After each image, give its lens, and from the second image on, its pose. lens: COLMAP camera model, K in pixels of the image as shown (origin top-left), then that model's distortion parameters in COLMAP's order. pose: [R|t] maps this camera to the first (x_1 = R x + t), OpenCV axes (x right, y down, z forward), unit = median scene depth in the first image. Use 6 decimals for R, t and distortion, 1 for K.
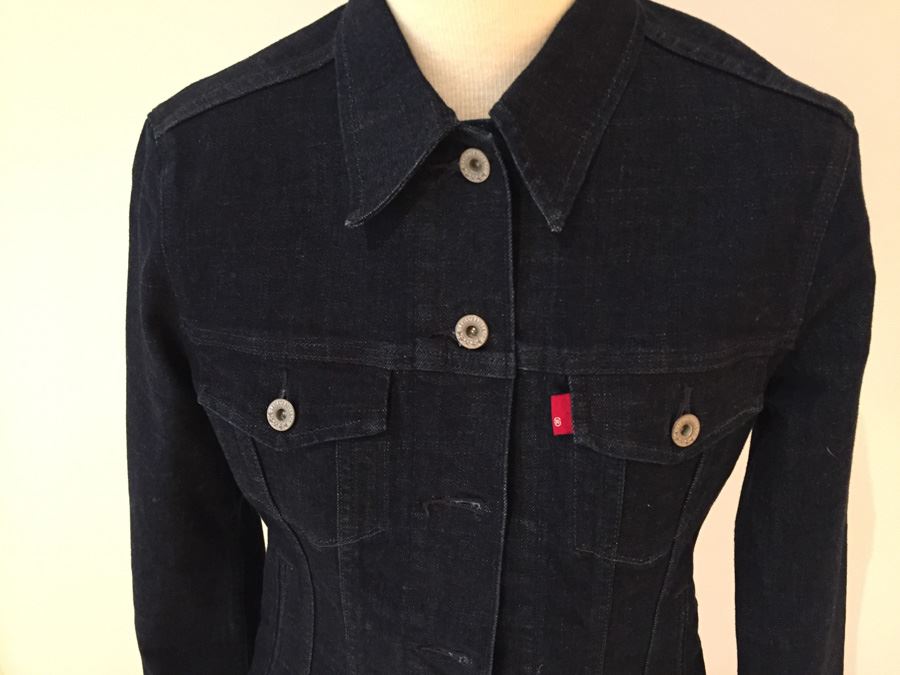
lens RADIAL K [[813.7, 0, 450.0], [0, 813.7, 337.5], [0, 0, 1]] dist [0.088270, -0.184130]
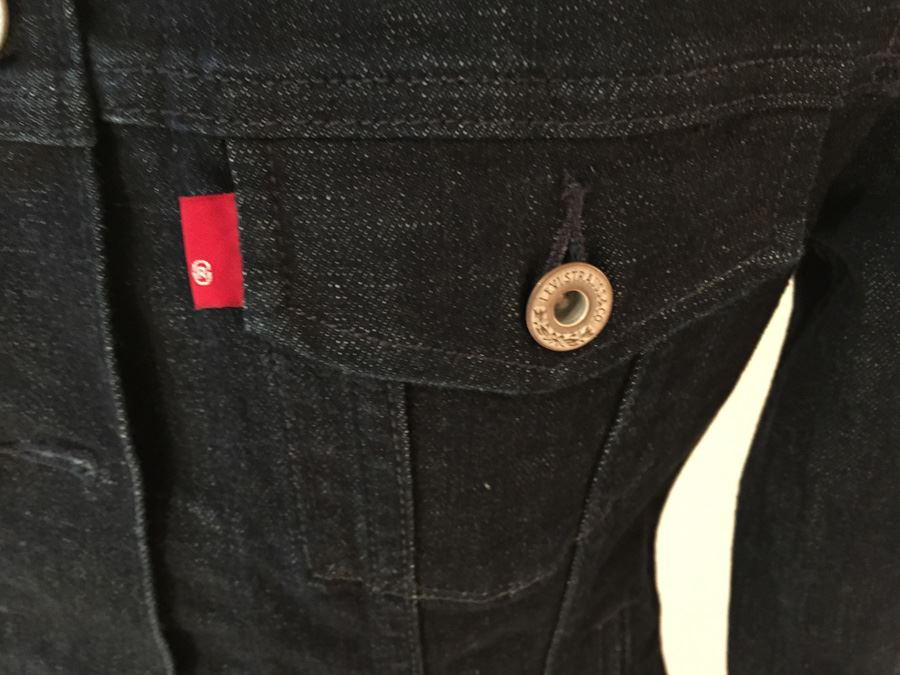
lens RADIAL K [[813.7, 0, 450.0], [0, 813.7, 337.5], [0, 0, 1]] dist [0.088270, -0.184130]
pose [[0.996423, 0.037830, -0.075566, 0.264332], [-0.024283, 0.984665, 0.172755, 0.065928], [0.080943, -0.170302, 0.982062, 0.643411]]
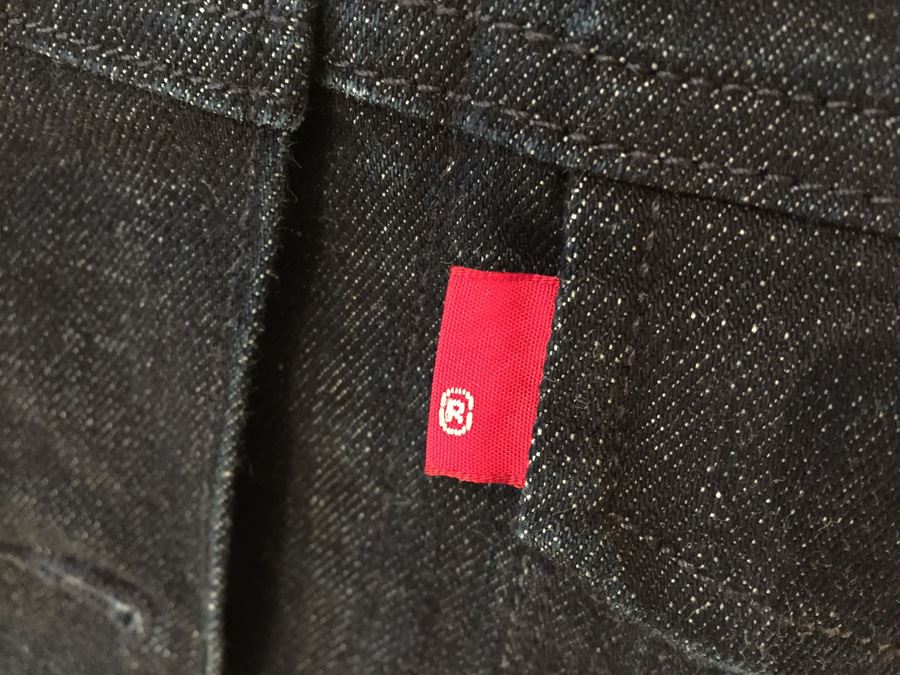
lens RADIAL K [[813.7, 0, 450.0], [0, 813.7, 337.5], [0, 0, 1]] dist [0.088270, -0.184130]
pose [[0.969768, 0.232483, -0.074180, 0.138448], [-0.216516, 0.959931, 0.177913, 0.053879], [0.112570, -0.156473, 0.981246, 0.809397]]
